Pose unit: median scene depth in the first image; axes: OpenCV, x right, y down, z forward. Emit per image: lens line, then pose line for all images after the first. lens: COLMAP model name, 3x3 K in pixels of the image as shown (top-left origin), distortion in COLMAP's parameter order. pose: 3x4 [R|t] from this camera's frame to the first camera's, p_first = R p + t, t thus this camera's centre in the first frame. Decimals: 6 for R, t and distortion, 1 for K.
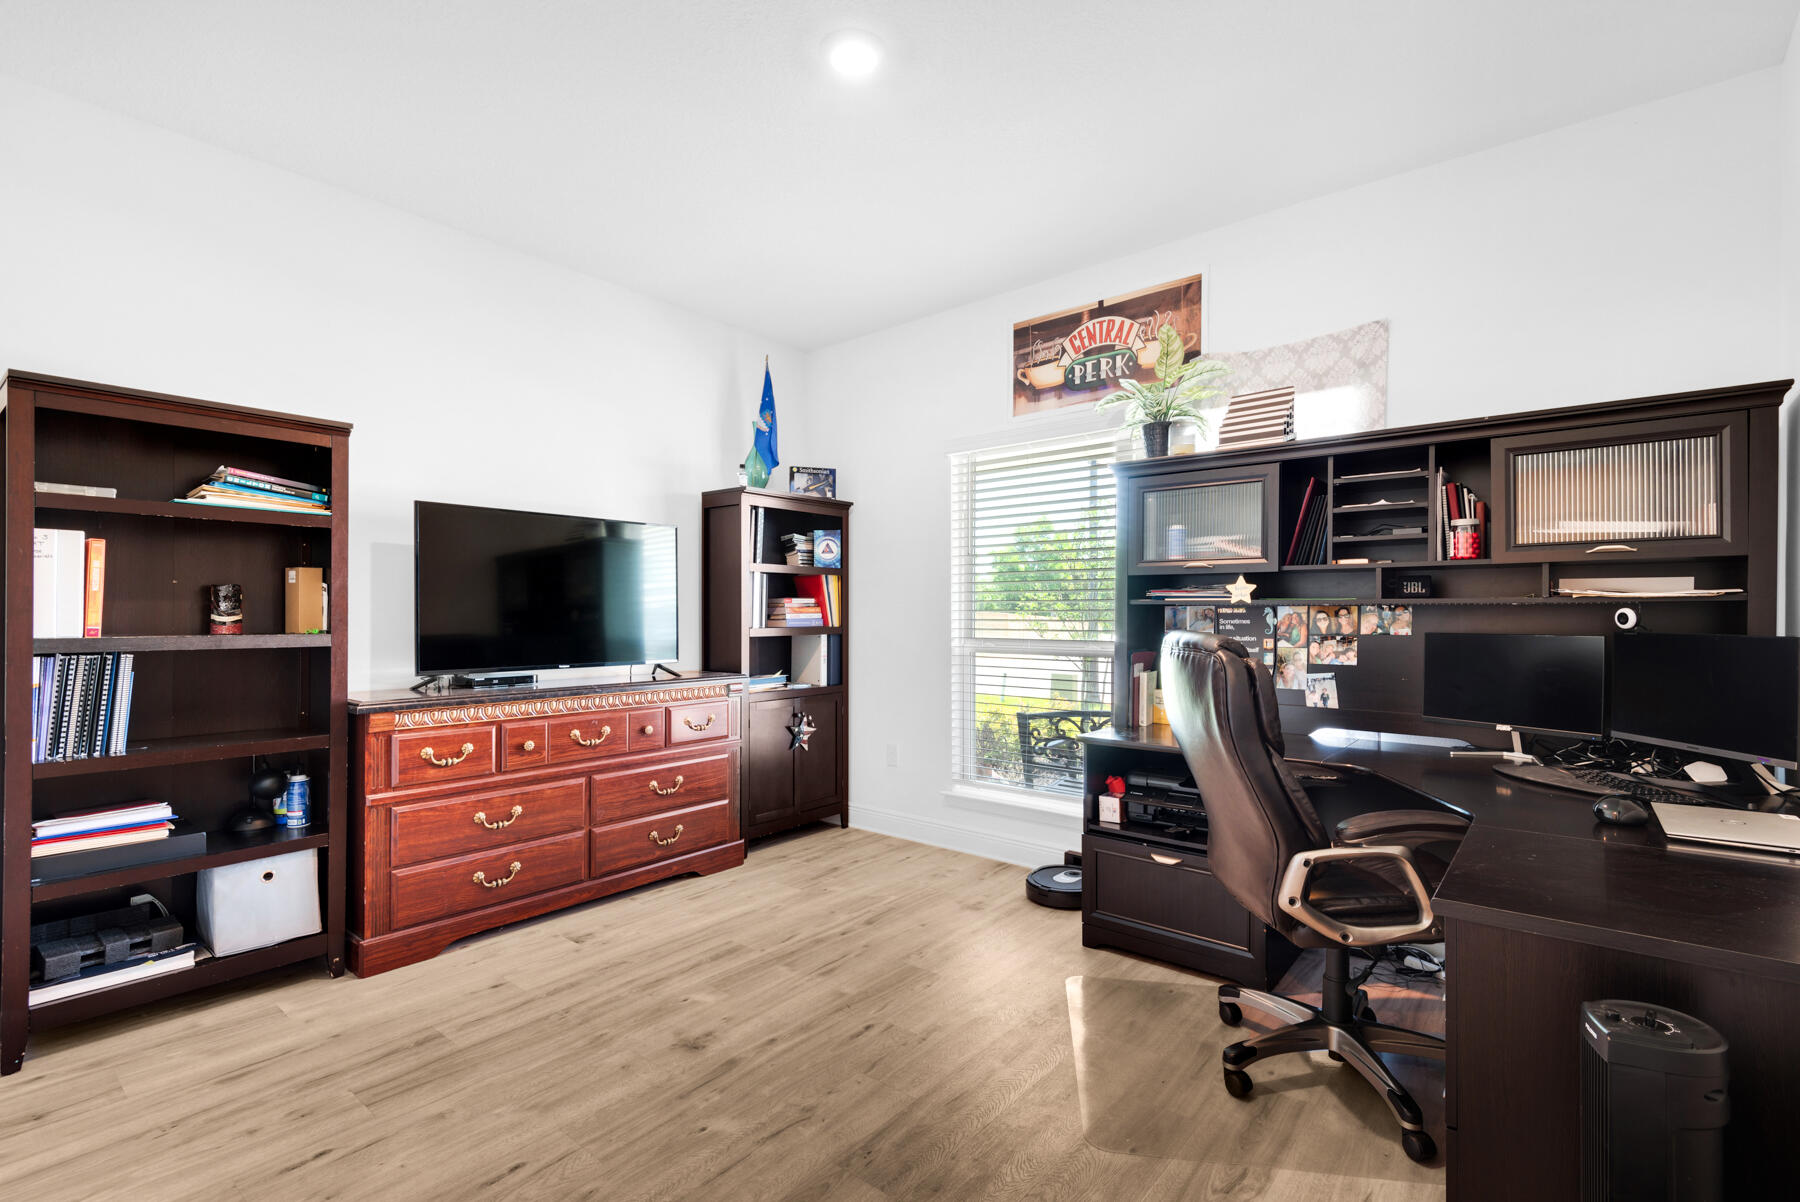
lens RADIAL K [[823.9, 0, 894.5], [0, 823.9, 615.2], [0, 0, 1]] dist [-0.000662, -0.001679]
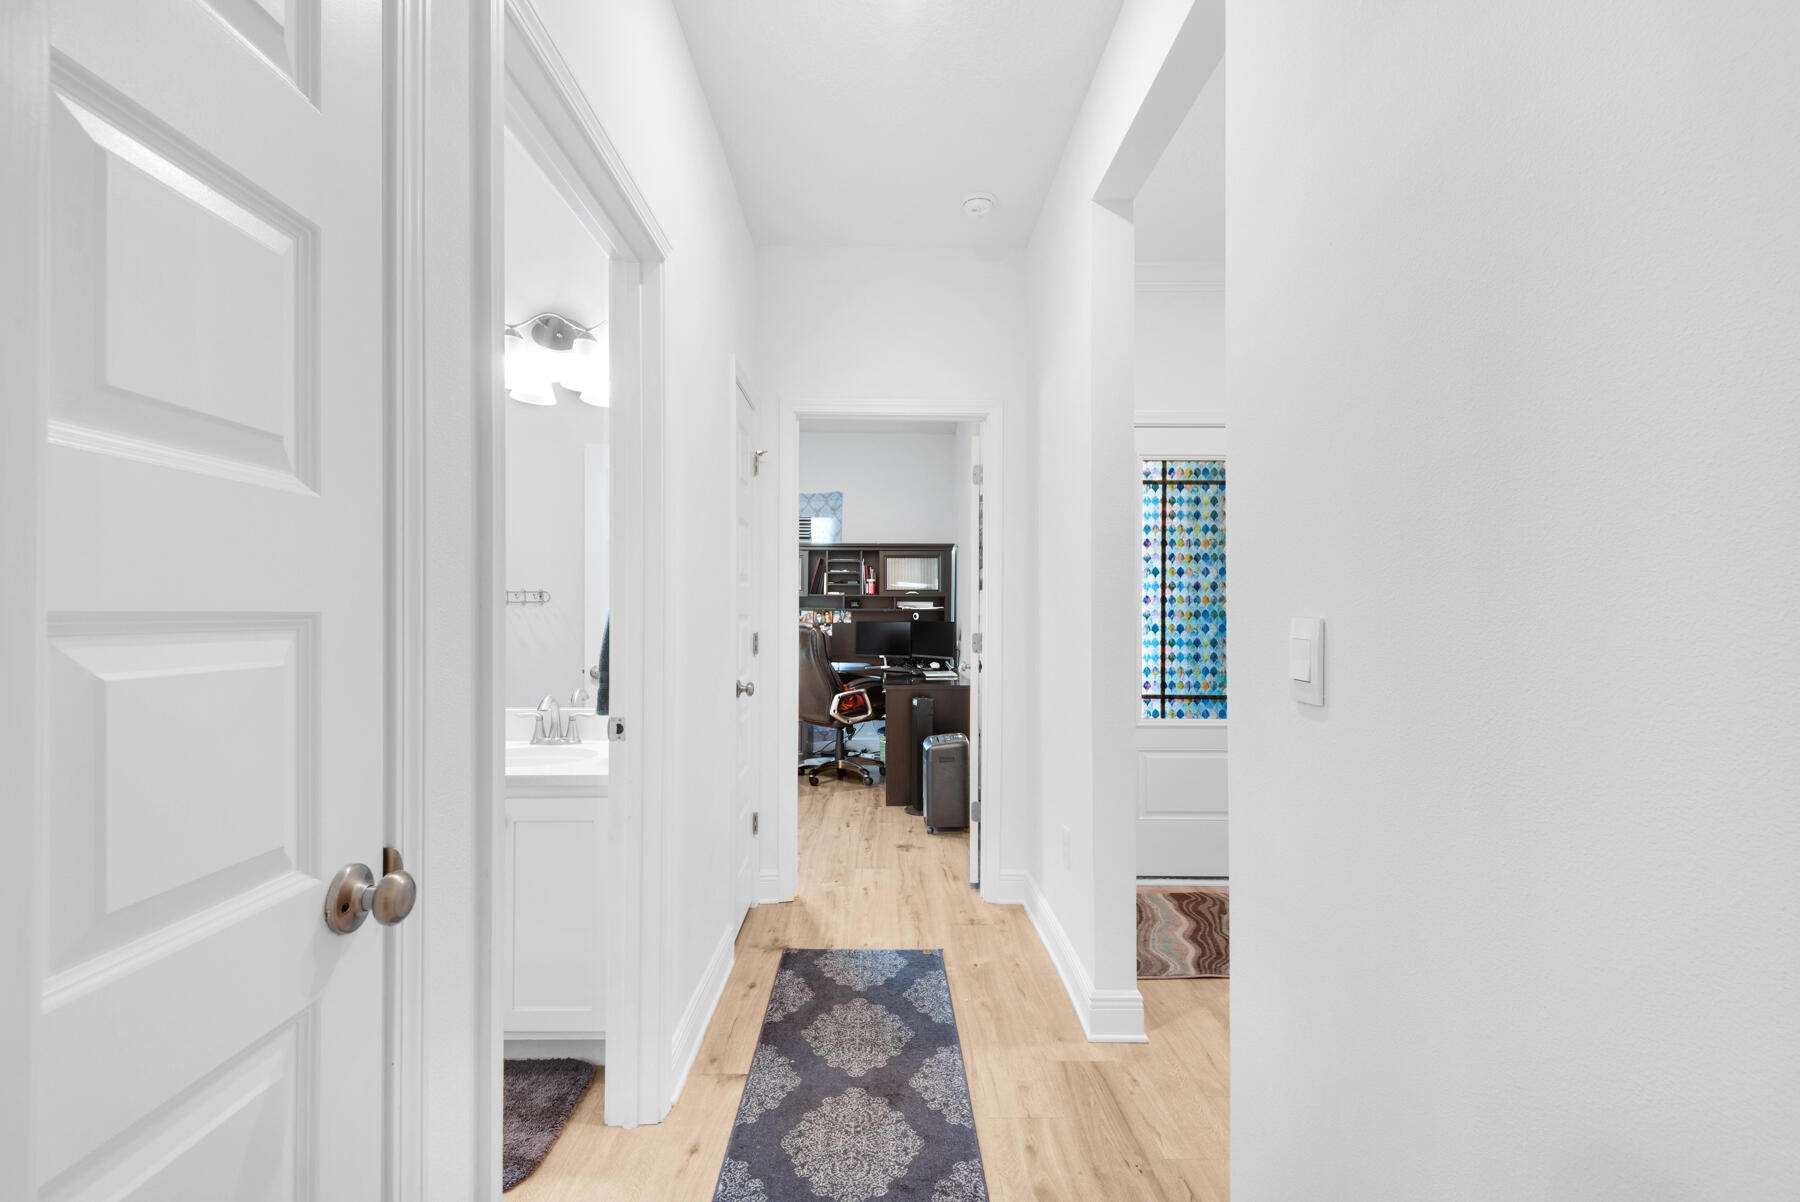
lens RADIAL K [[823.9, 0, 898.3], [0, 823.9, 607.5], [0, 0, 1]] dist [-0.000662, -0.001679]
pose [[0.752846, 0.005748, 0.658172, -1.102804], [-0.003996, 0.999983, -0.004162, -0.014877], [-0.658185, 0.000503, 0.752856, -1.181650]]
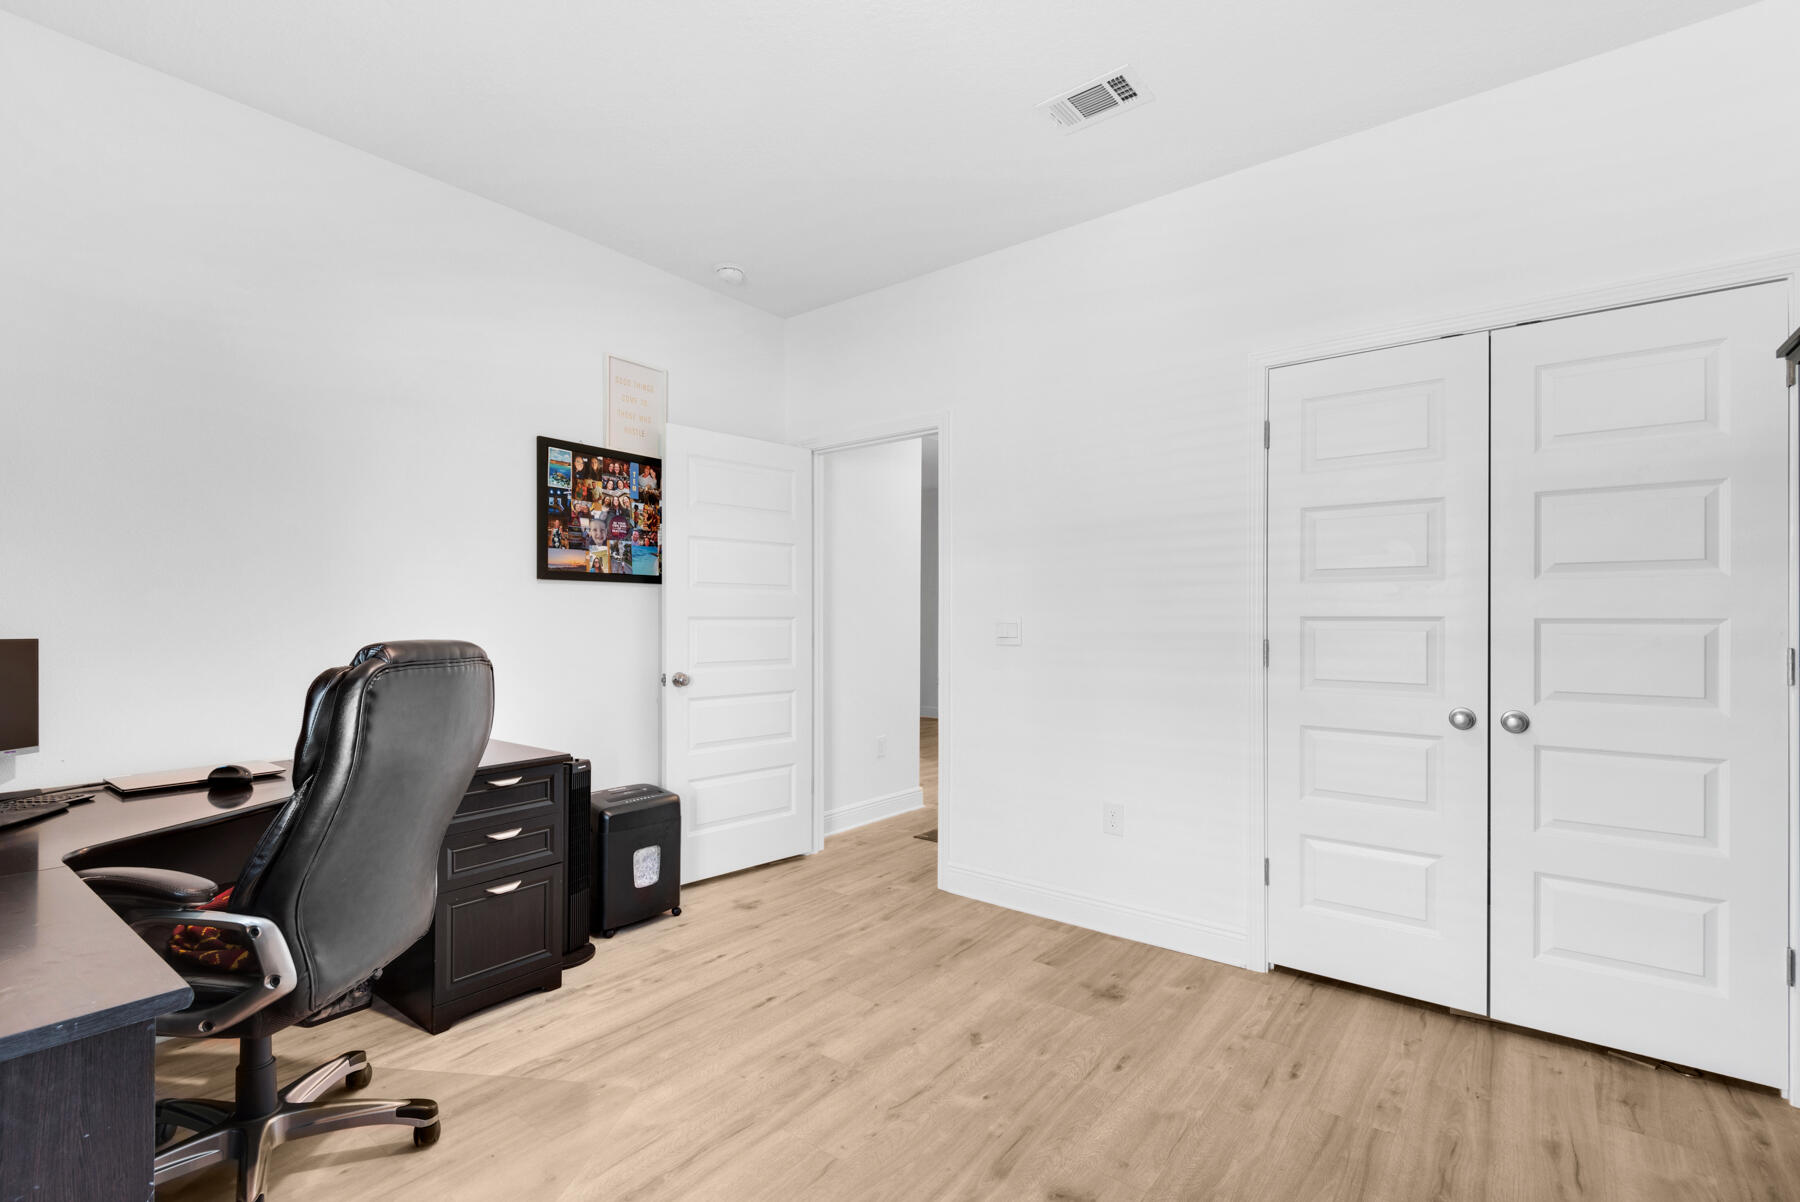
lens RADIAL K [[823.9, 0, 913.9], [0, 823.9, 608.4], [0, 0, 1]] dist [-0.000662, -0.001679]
pose [[-0.998423, -0.003745, -0.056007, -0.063575], [-0.003150, 0.999938, -0.010708, -0.005460], [0.056043, -0.010514, -0.998373, 1.771841]]
